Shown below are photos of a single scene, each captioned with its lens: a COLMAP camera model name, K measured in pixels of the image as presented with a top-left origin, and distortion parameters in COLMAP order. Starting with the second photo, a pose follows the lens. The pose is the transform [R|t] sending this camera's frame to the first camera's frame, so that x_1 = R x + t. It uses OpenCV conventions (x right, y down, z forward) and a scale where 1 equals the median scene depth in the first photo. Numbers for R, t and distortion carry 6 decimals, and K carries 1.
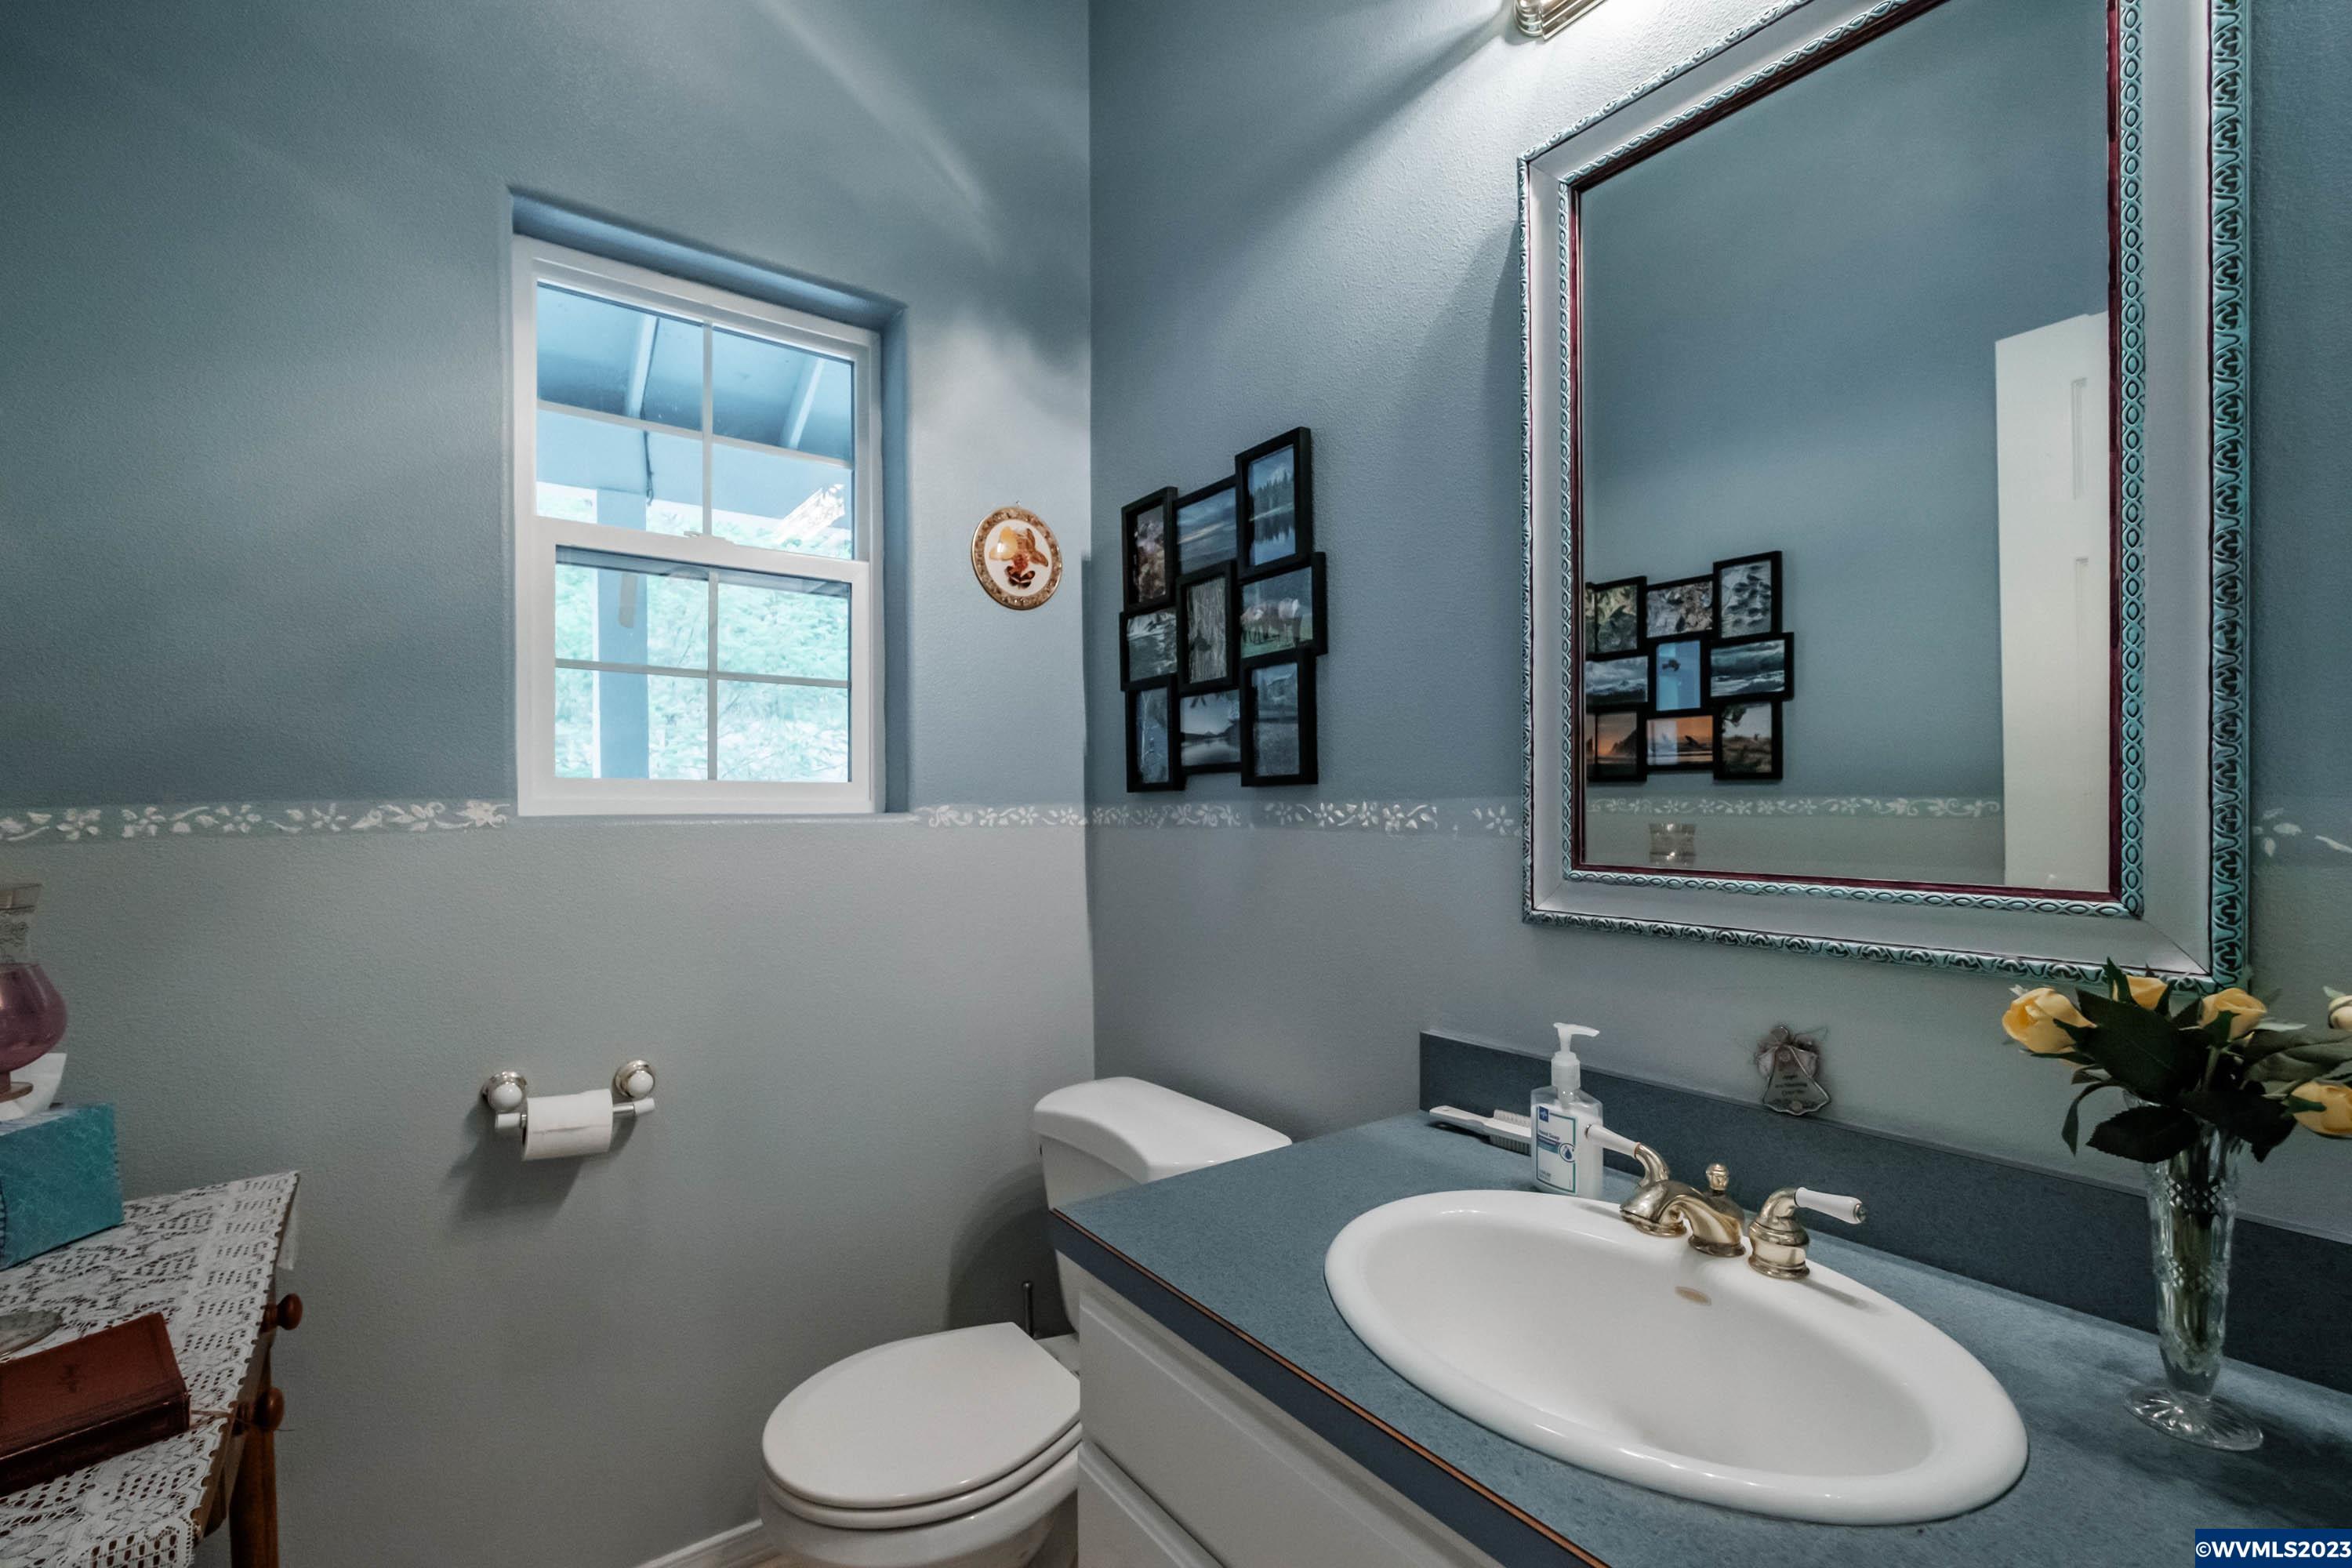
lens RADIAL K [[1024.1, 0, 1179.9], [0, 1024.1, 787.2], [0, 0, 1]] dist [0.000372, -0.000258]
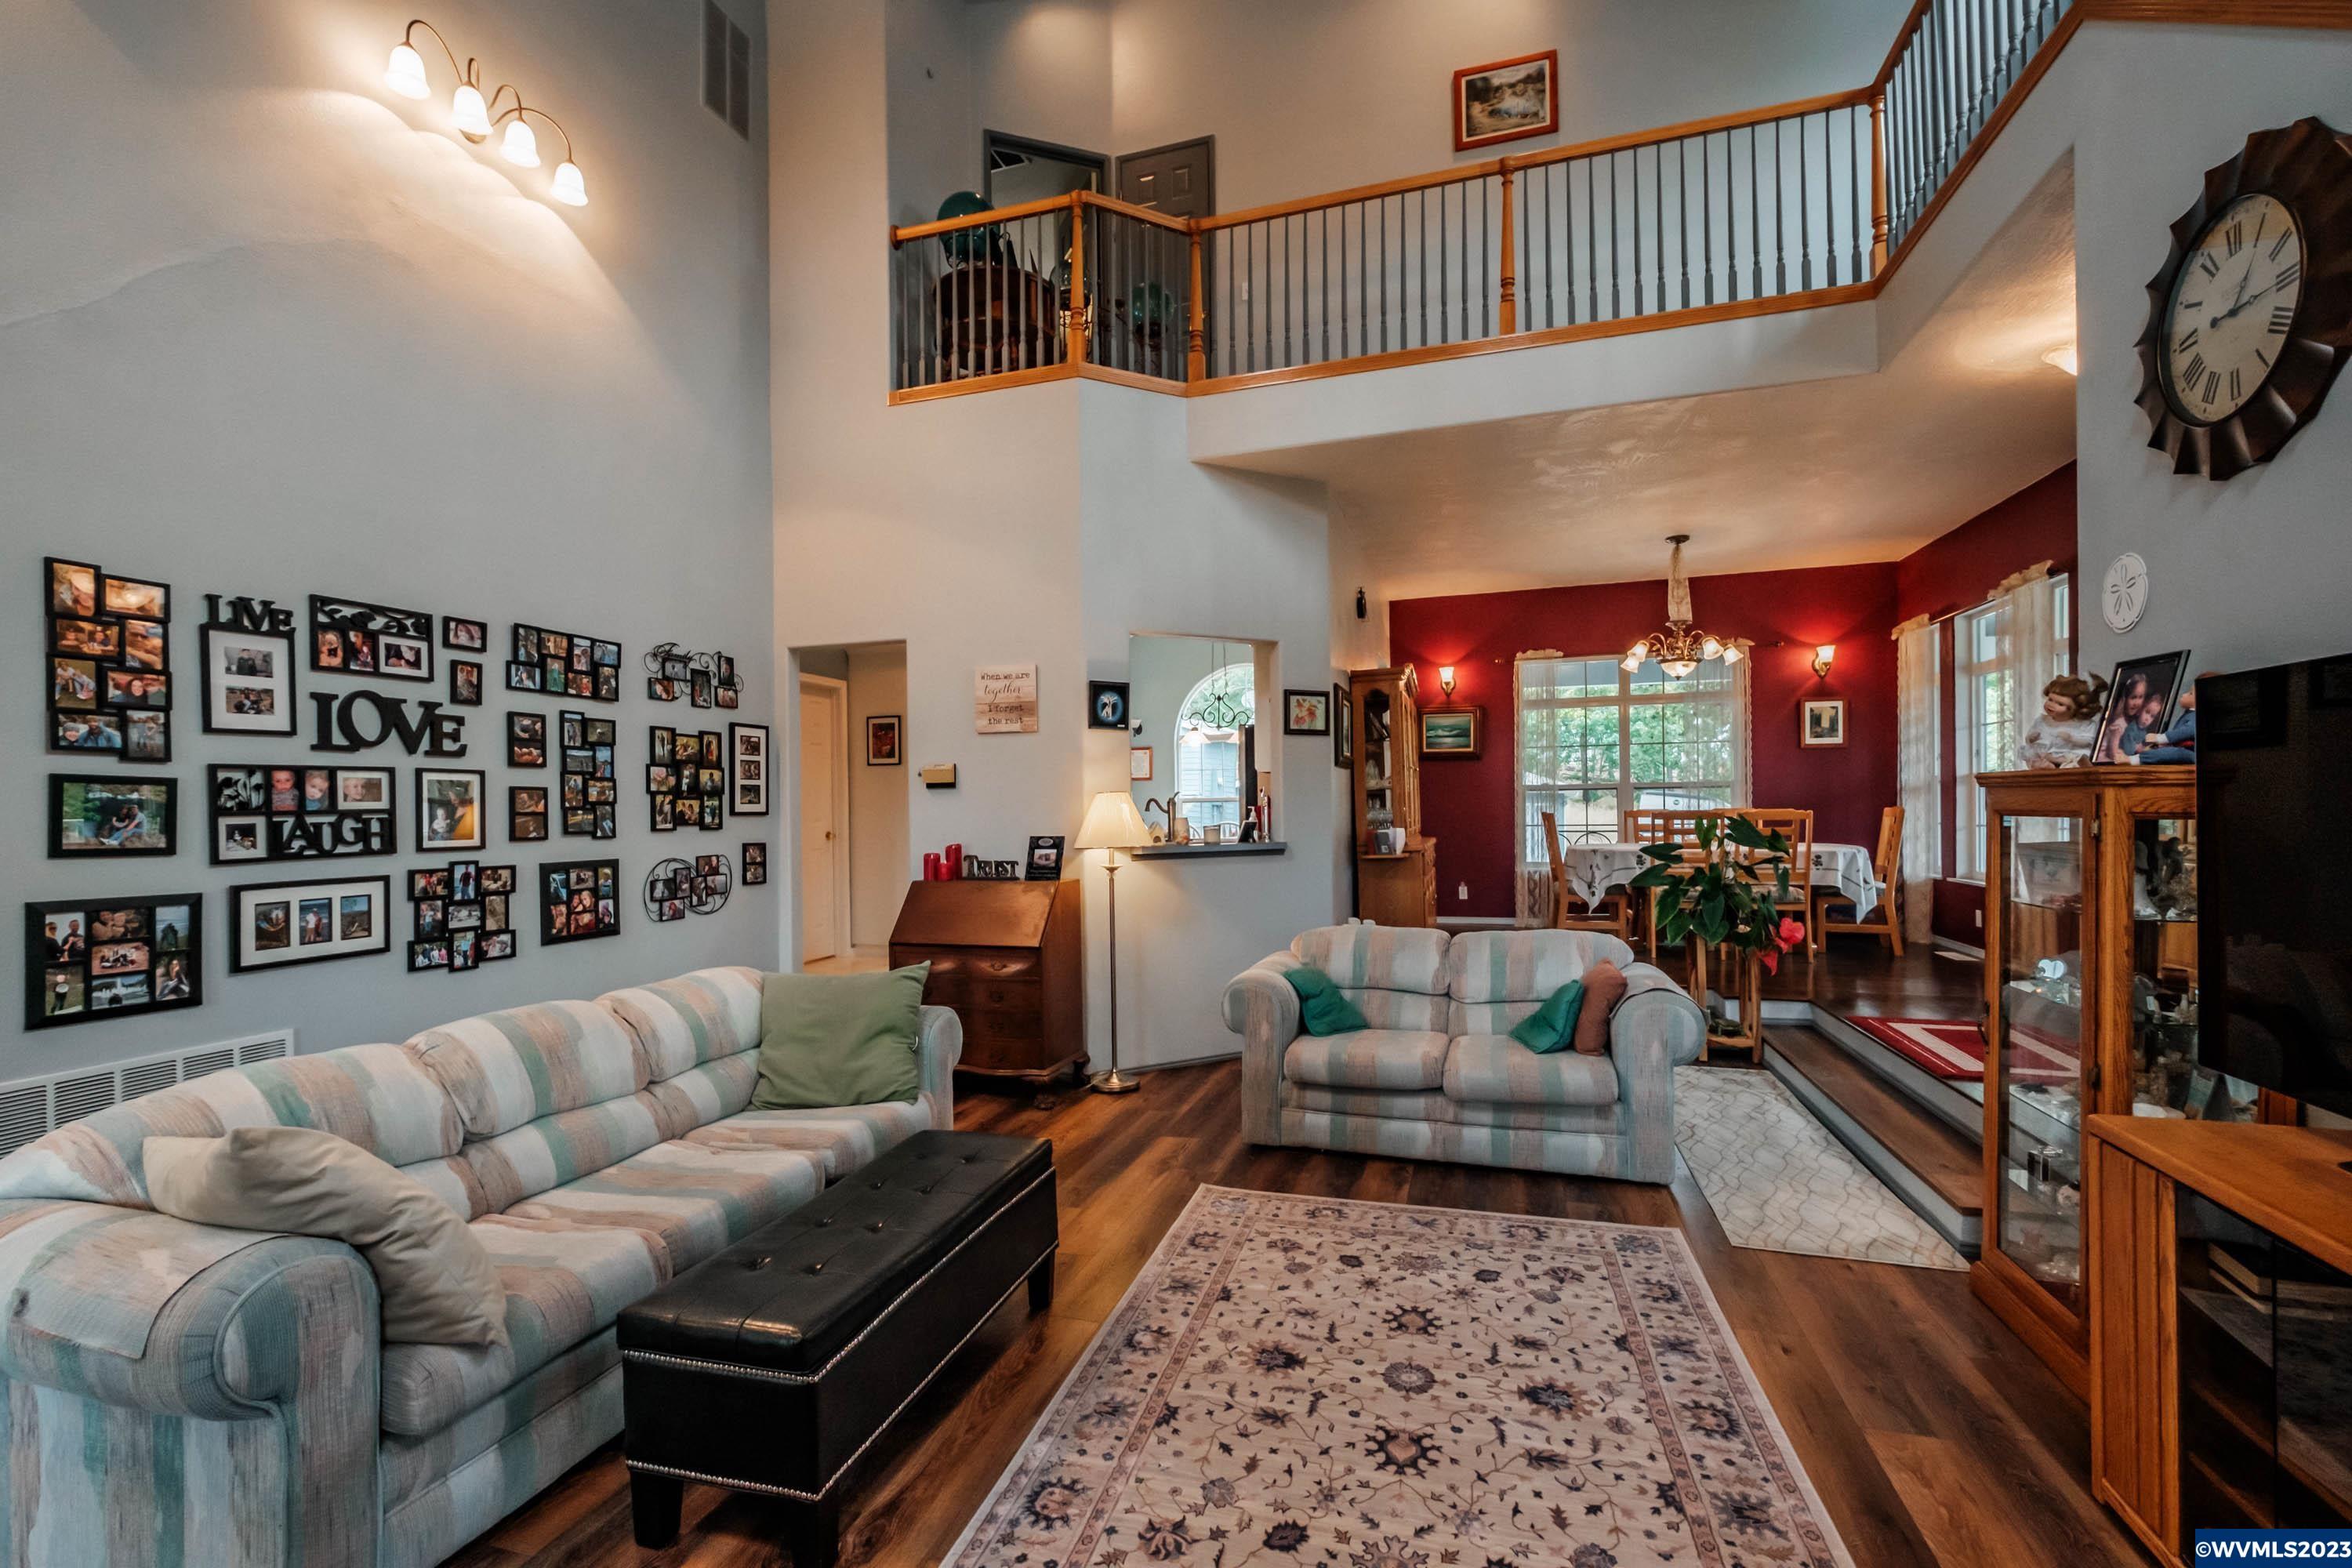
lens RADIAL K [[1024.1, 0, 1177.7], [0, 1024.1, 795.7], [0, 0, 1]] dist [0.000372, -0.000258]
pose [[0.804415, -0.001121, 0.594067, -0.643160], [0.008936, 0.999908, -0.010214, -0.048708], [-0.594001, 0.013525, 0.804351, -2.525889]]
